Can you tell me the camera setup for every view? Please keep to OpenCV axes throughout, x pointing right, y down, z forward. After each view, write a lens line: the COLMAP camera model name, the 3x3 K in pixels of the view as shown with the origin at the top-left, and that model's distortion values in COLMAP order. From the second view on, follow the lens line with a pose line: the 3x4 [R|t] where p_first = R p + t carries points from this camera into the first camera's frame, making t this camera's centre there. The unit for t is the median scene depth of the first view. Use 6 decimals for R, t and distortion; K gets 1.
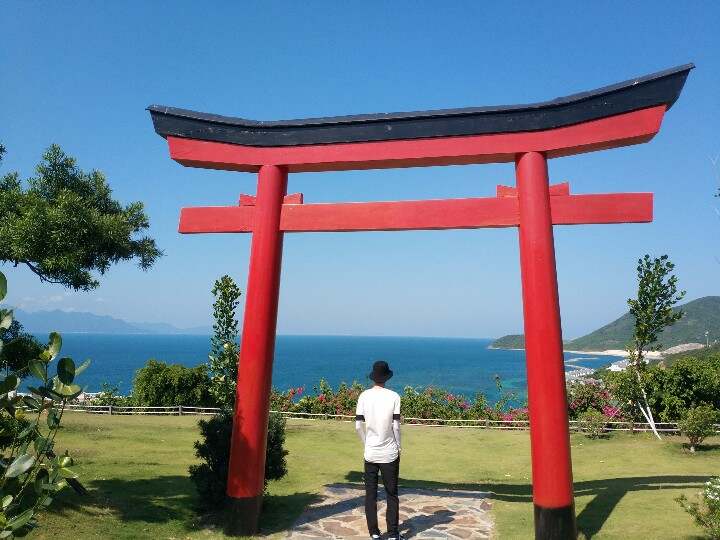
lens RADIAL K [[552.9, 0, 374.0], [0, 552.9, 267.7], [0, 0, 1]] dist [-0.010675, -0.000876]
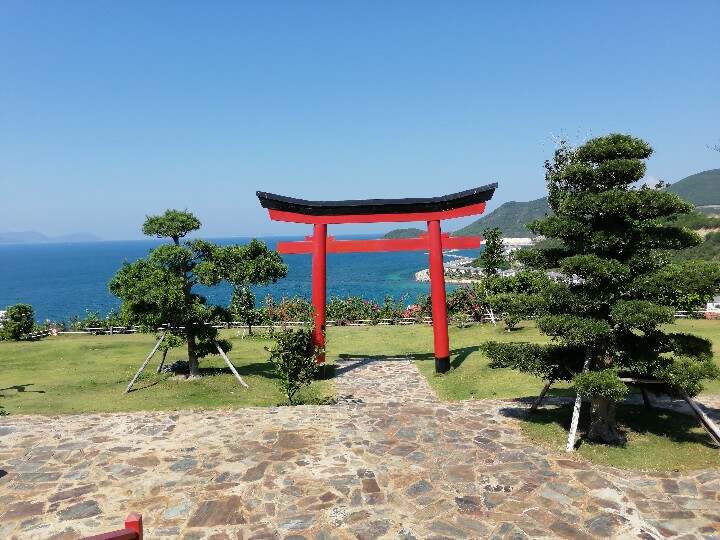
lens RADIAL K [[554.2, 0, 360.0], [0, 554.2, 270.0], [0, 0, 1]] dist [0.000065, 0.000084]
pose [[0.983861, -0.054395, 0.170469, -0.388975], [0.021221, 0.981422, 0.190687, -0.388702], [-0.177674, -0.183992, 0.966736, -1.121325]]
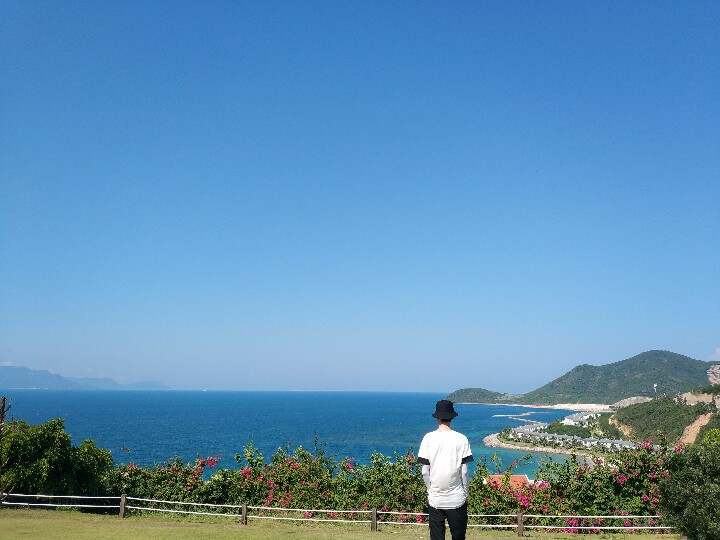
lens RADIAL K [[551.2, 0, 366.5], [0, 551.2, 274.8], [0, 0, 1]] dist [-0.006918, -0.003571]
pose [[0.997433, 0.009493, 0.070968, 0.000007], [-0.003453, 0.996397, -0.084745, 0.210466], [-0.071517, 0.084283, 0.993872, 1.186544]]
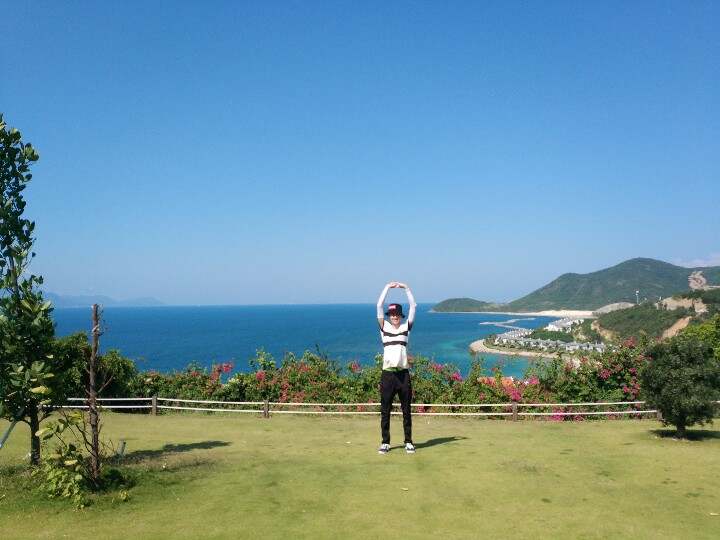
lens RADIAL K [[546.5, 0, 360.0], [0, 546.5, 270.0], [0, 0, 1]] dist [0.001732, -0.007962]
pose [[0.996696, -0.021065, 0.078445, -0.069263], [0.016093, 0.997854, 0.063477, 0.212393], [-0.079613, -0.062004, 0.994896, 1.096267]]
